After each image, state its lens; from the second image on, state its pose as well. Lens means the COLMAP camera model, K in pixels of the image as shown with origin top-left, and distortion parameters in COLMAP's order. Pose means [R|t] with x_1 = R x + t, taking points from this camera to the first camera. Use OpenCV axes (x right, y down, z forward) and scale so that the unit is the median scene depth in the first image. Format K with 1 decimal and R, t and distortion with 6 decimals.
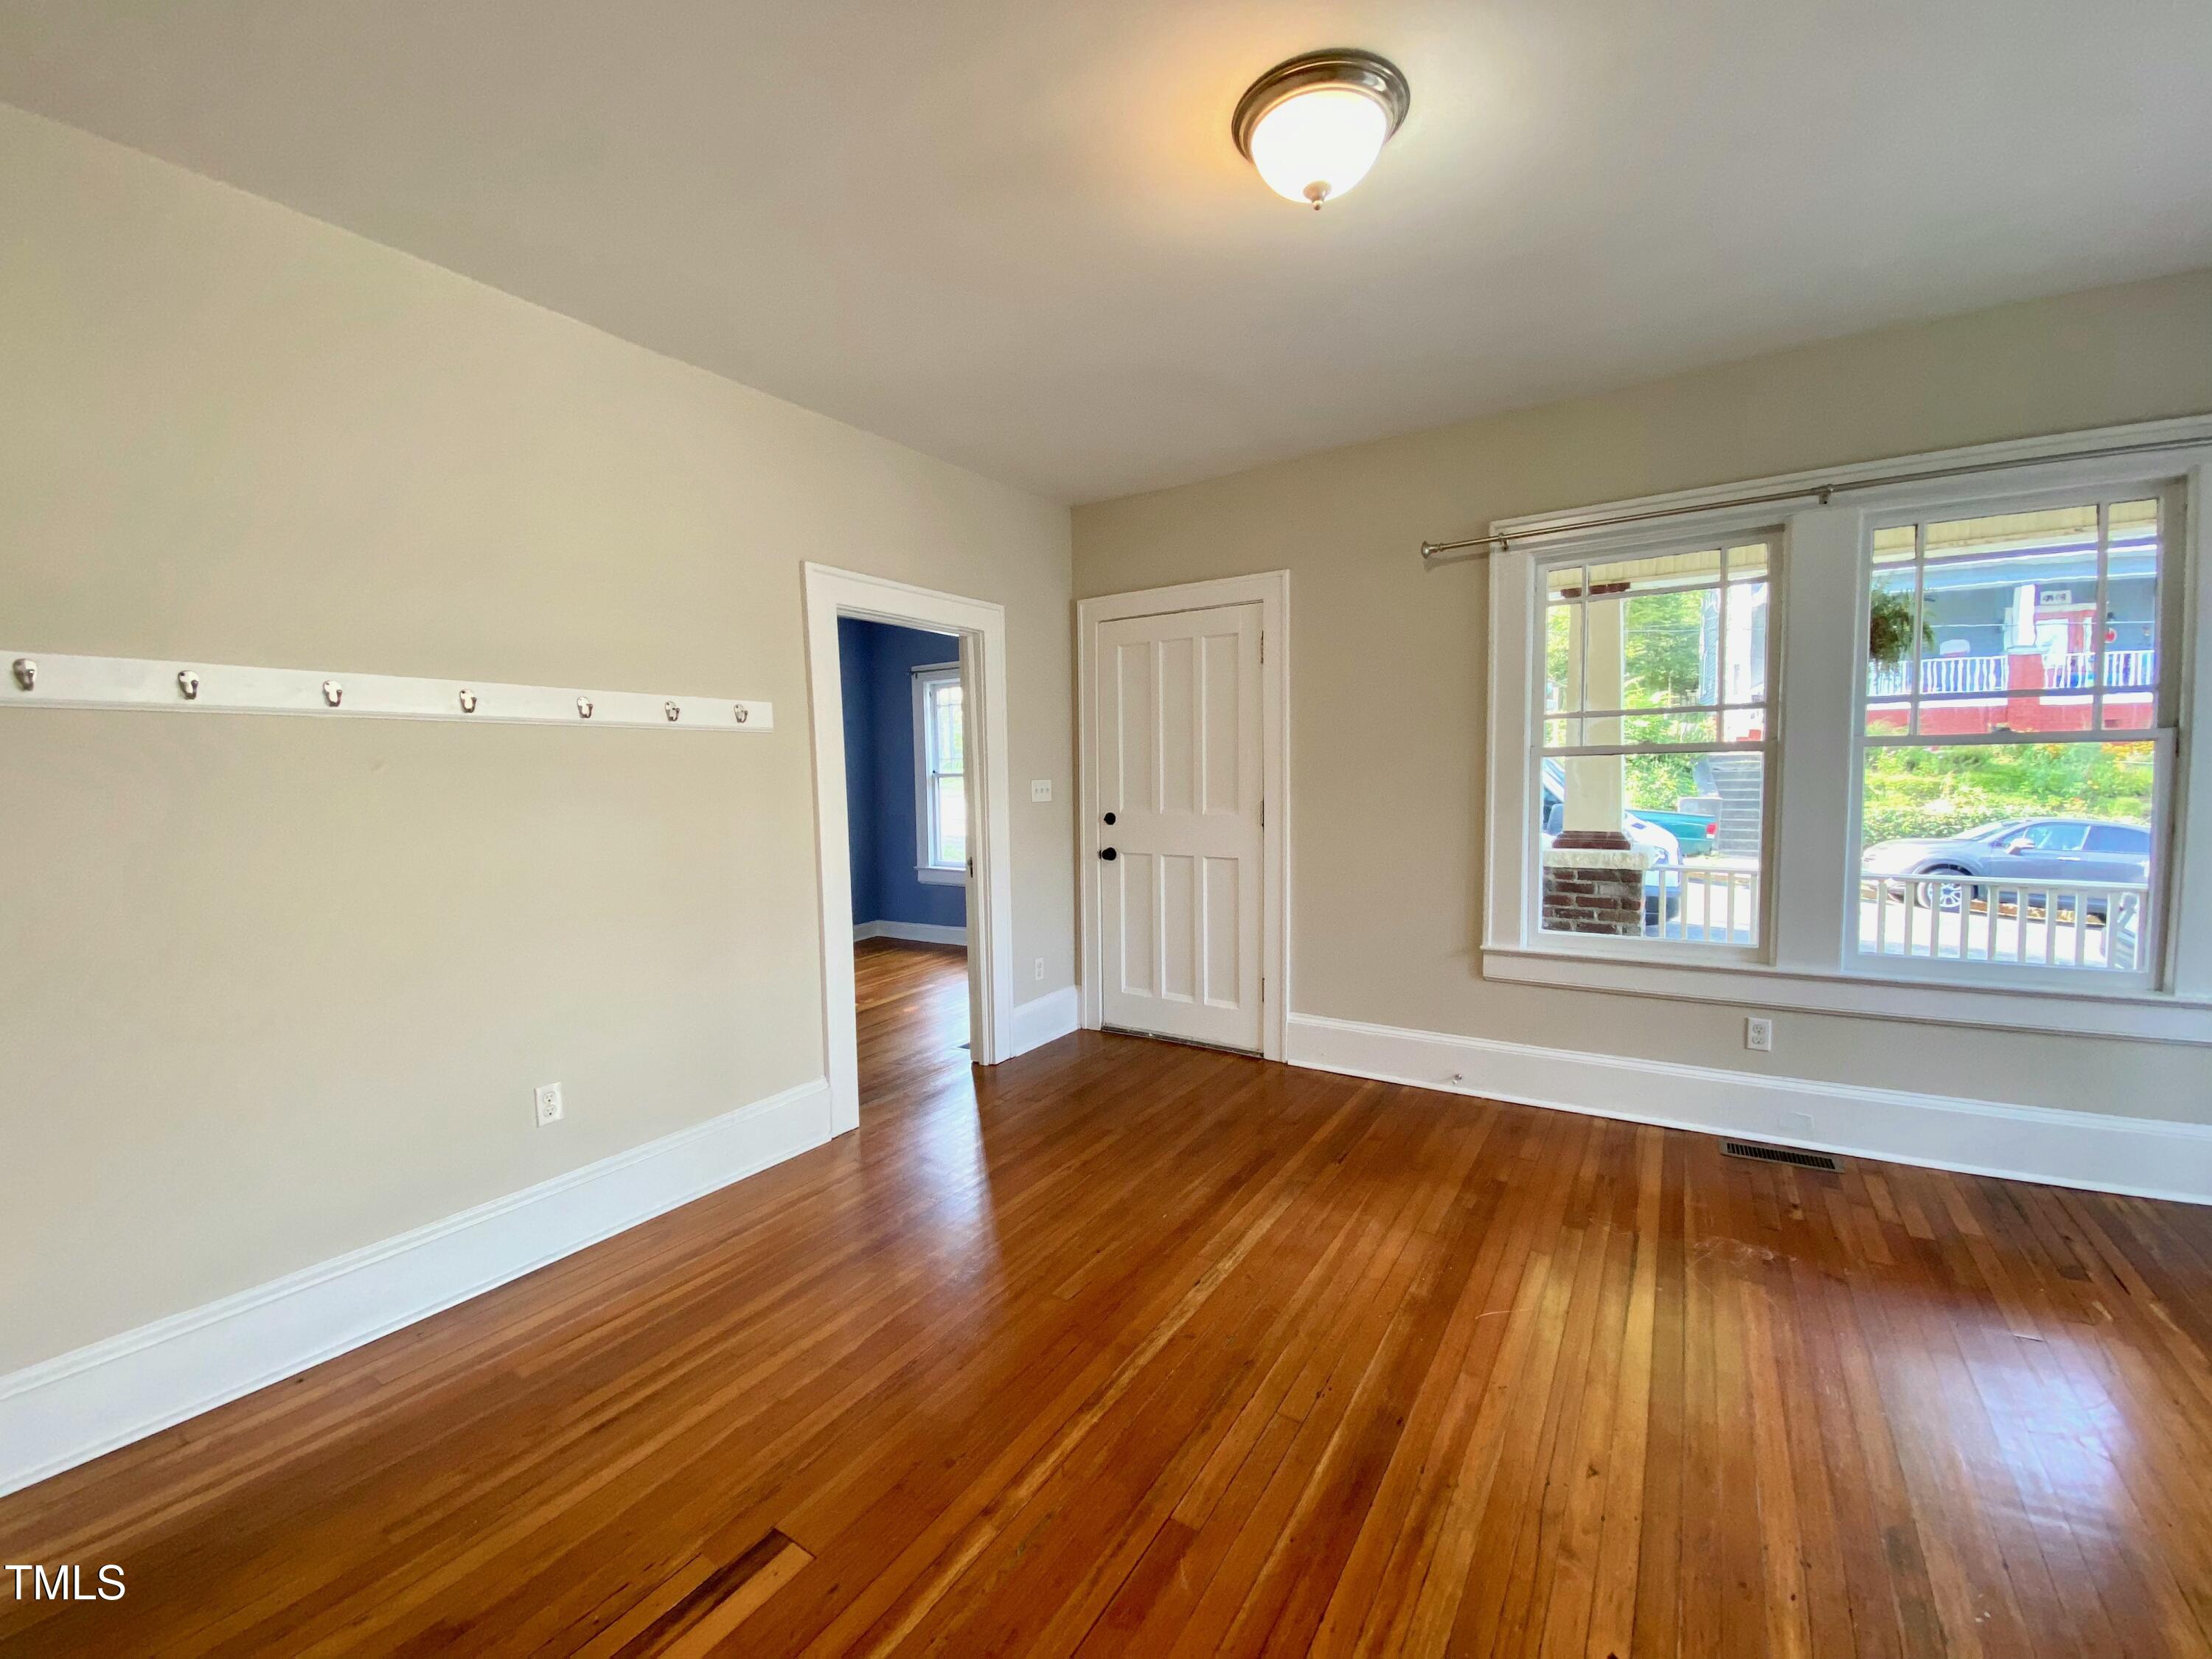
lens RADIAL K [[887.1, 0, 1089.5], [0, 887.1, 833.2], [0, 0, 1]] dist [-0.001339, -0.000505]
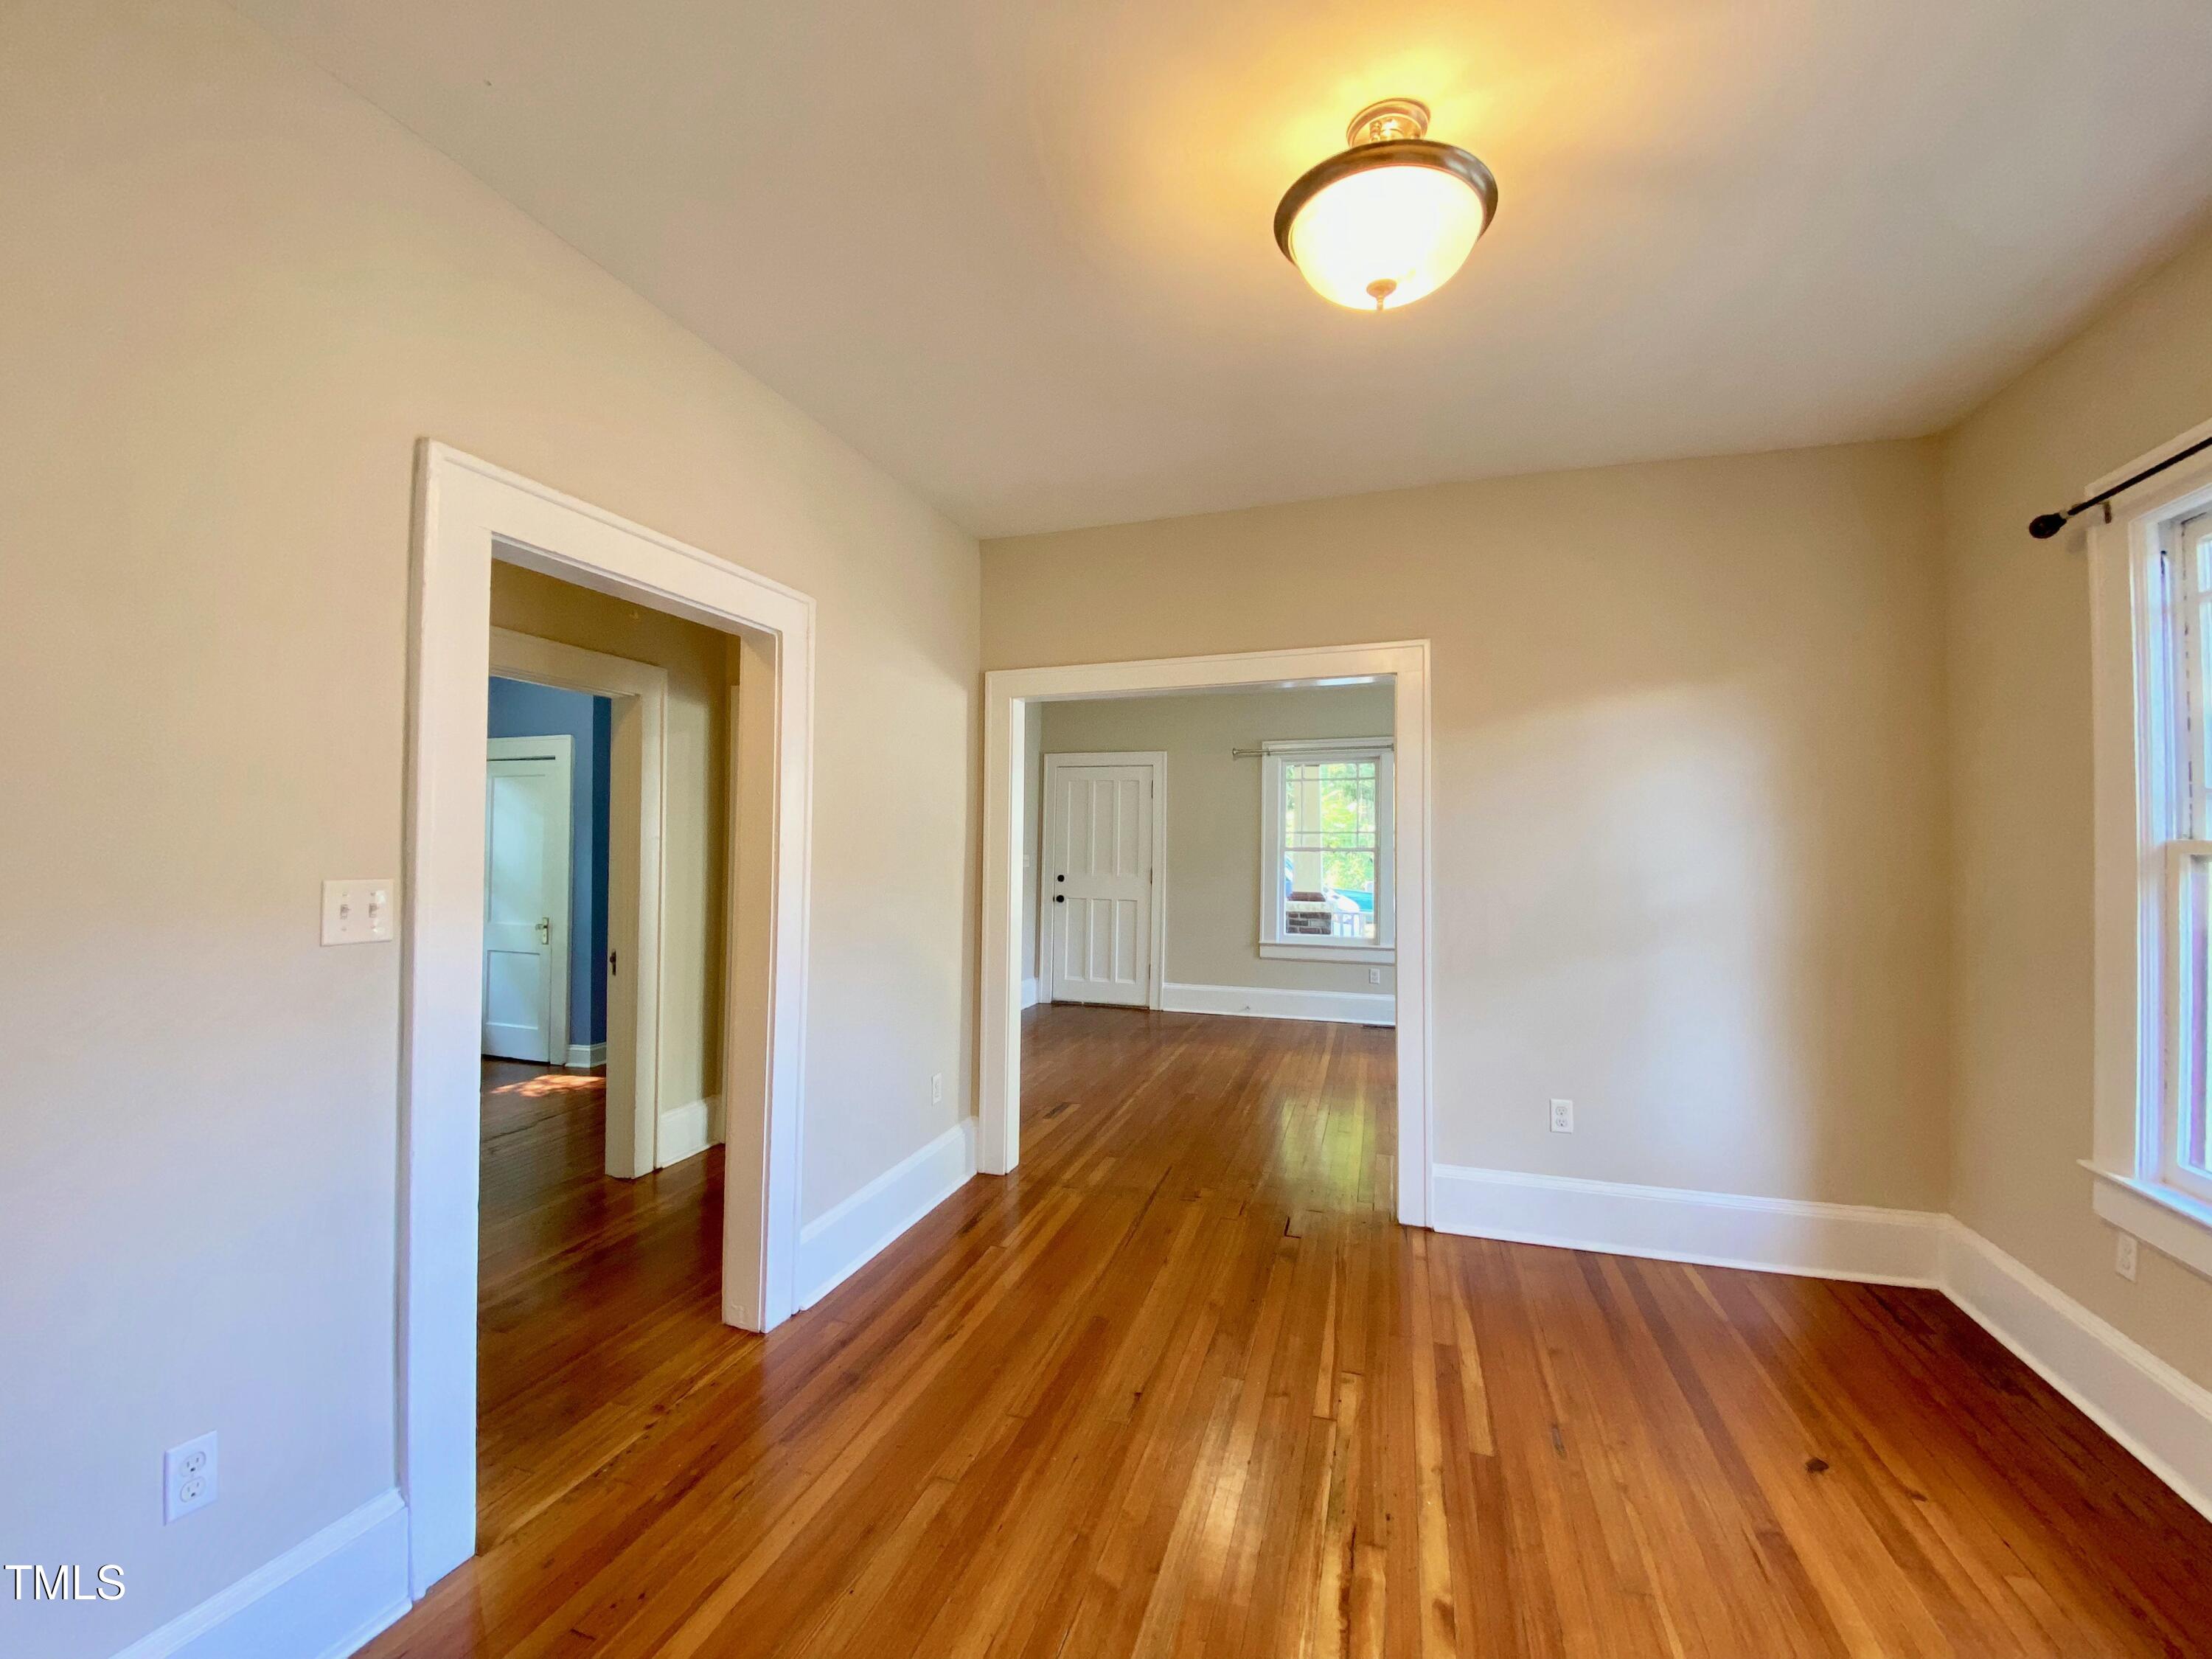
lens RADIAL K [[887.1, 0, 1111.9], [0, 887.1, 832.2], [0, 0, 1]] dist [-0.001339, -0.000505]
pose [[0.956223, 0.036322, 0.290376, -0.427984], [-0.009125, 0.995486, -0.094473, 0.062231], [-0.292496, 0.087688, 0.952238, -0.767957]]
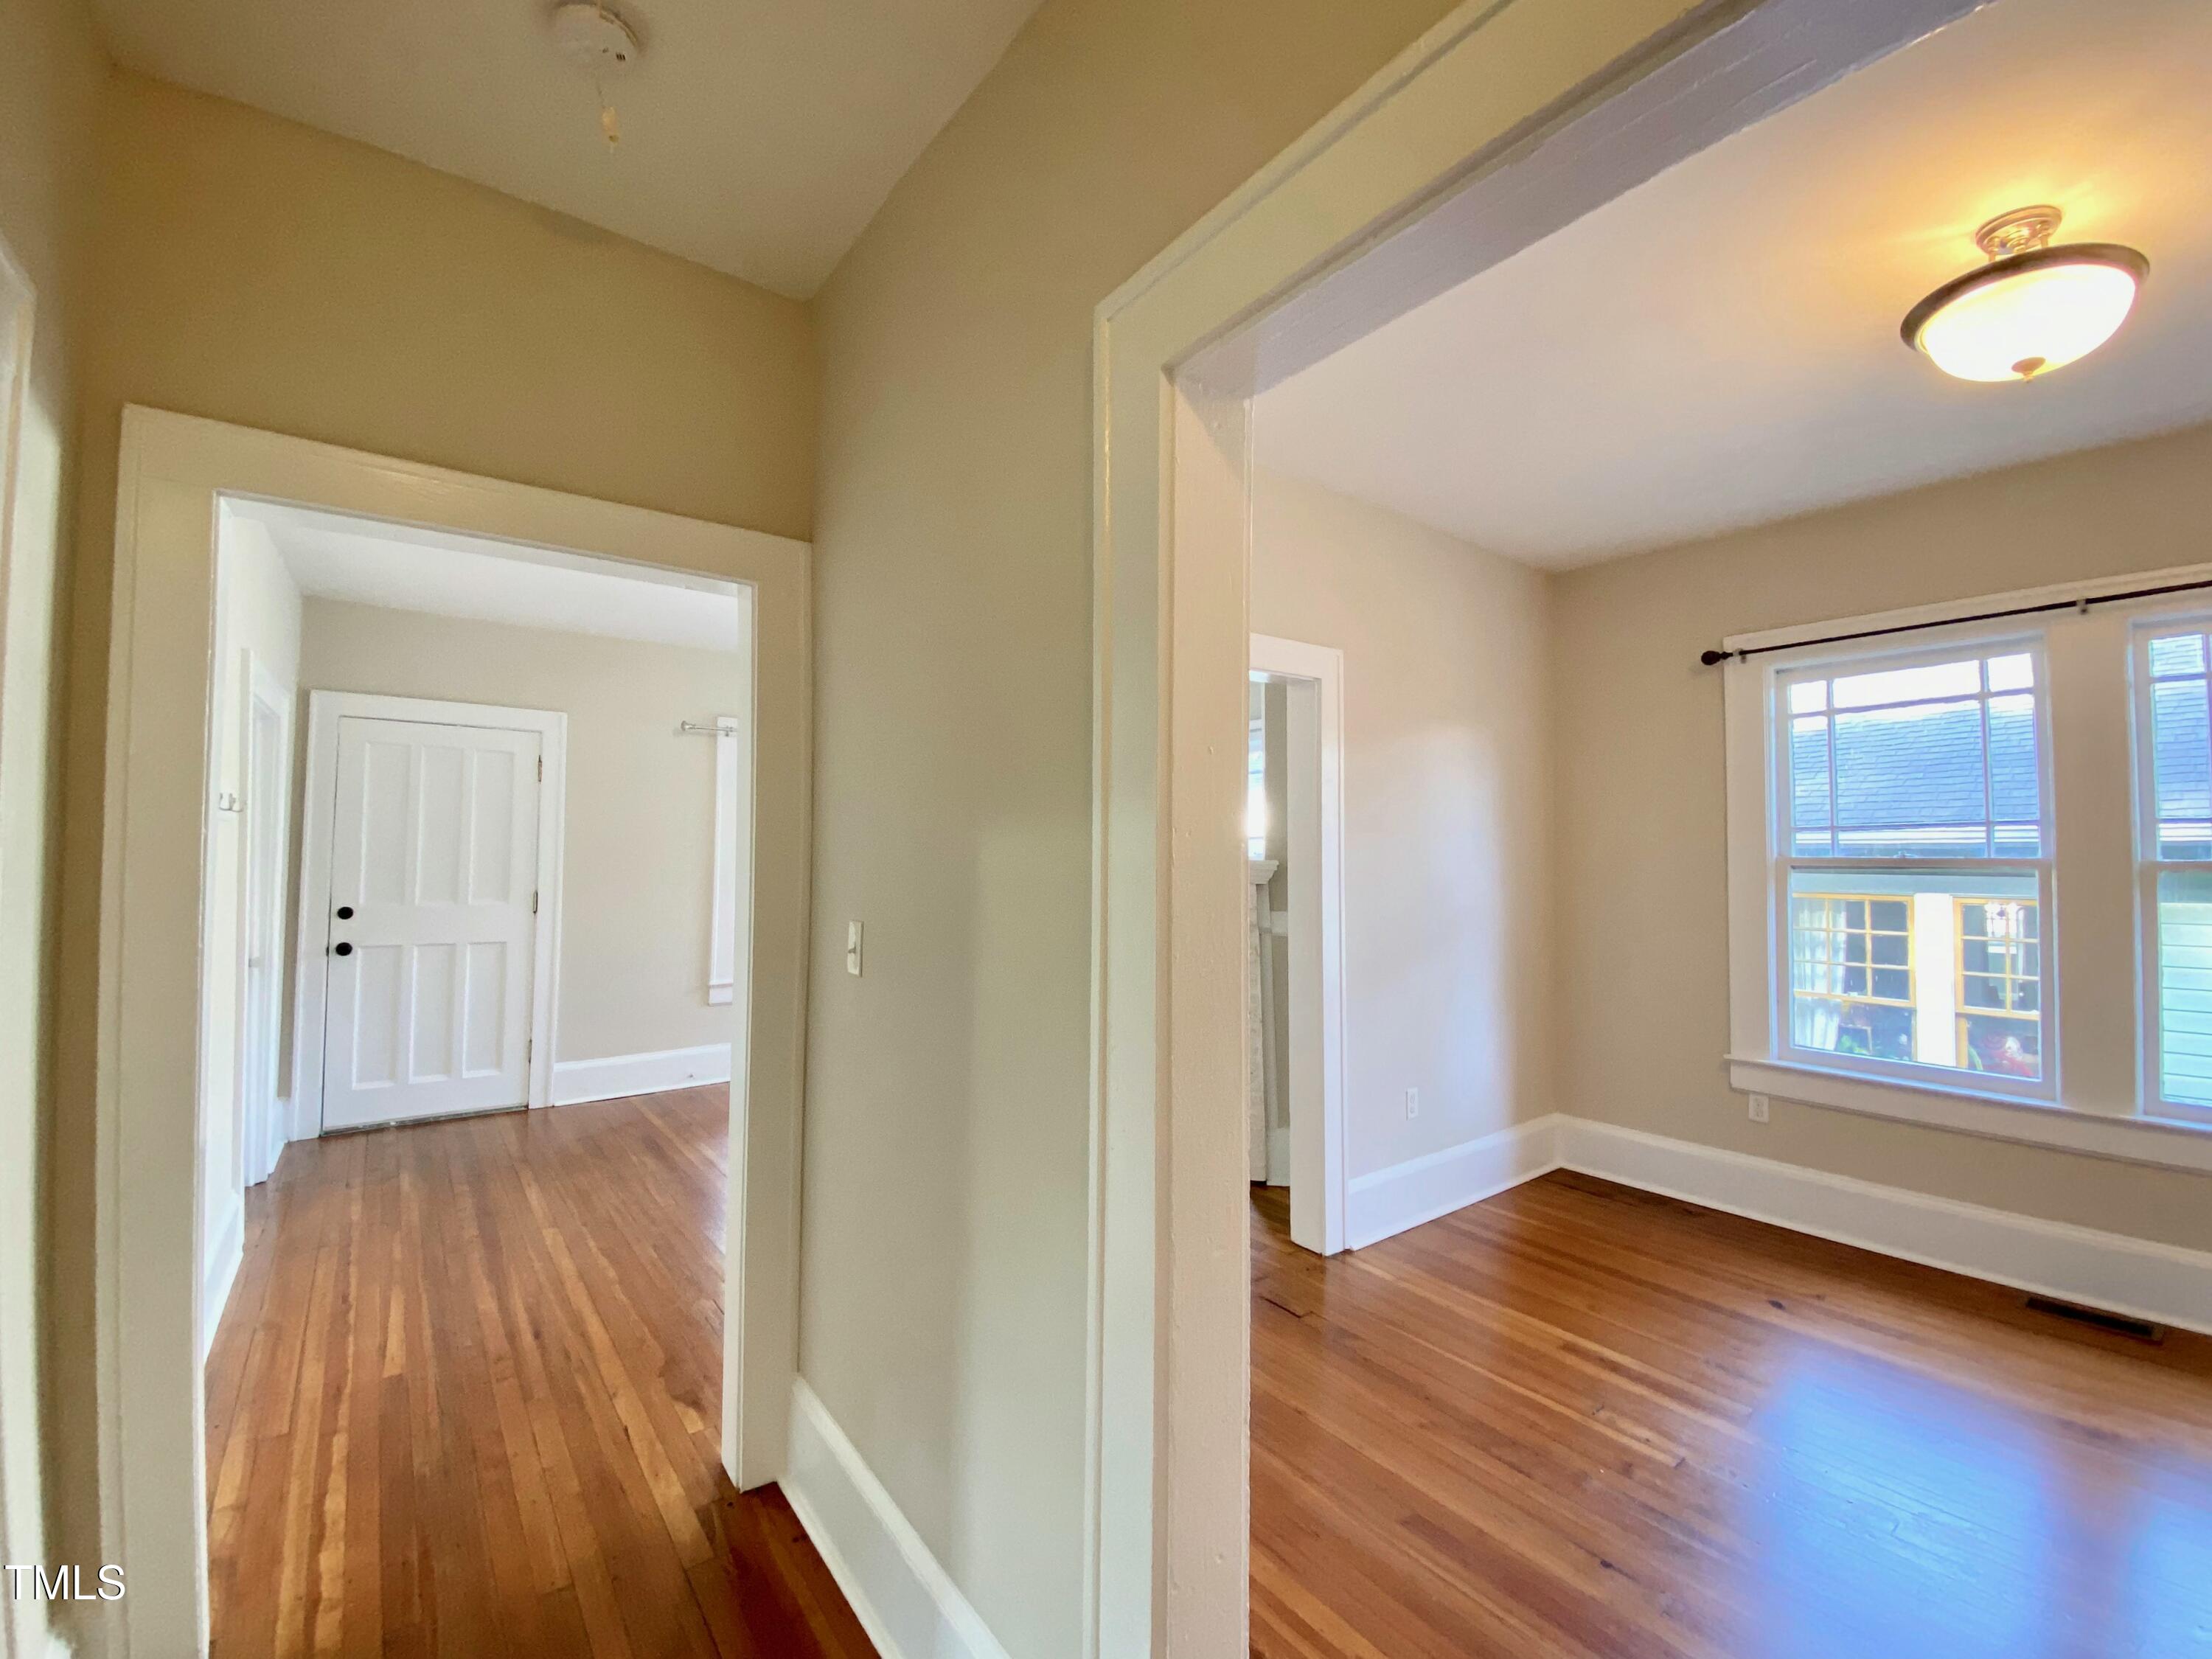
lens RADIAL K [[935.0, 0, 1109.1], [0, 935.0, 825.1], [0, 0, 1]] dist [0.011171, -0.000392]
pose [[0.321618, 0.058646, 0.945052, -0.770653], [0.057985, 0.994987, -0.081479, 0.022998], [-0.945092, 0.081004, 0.316605, -0.167280]]
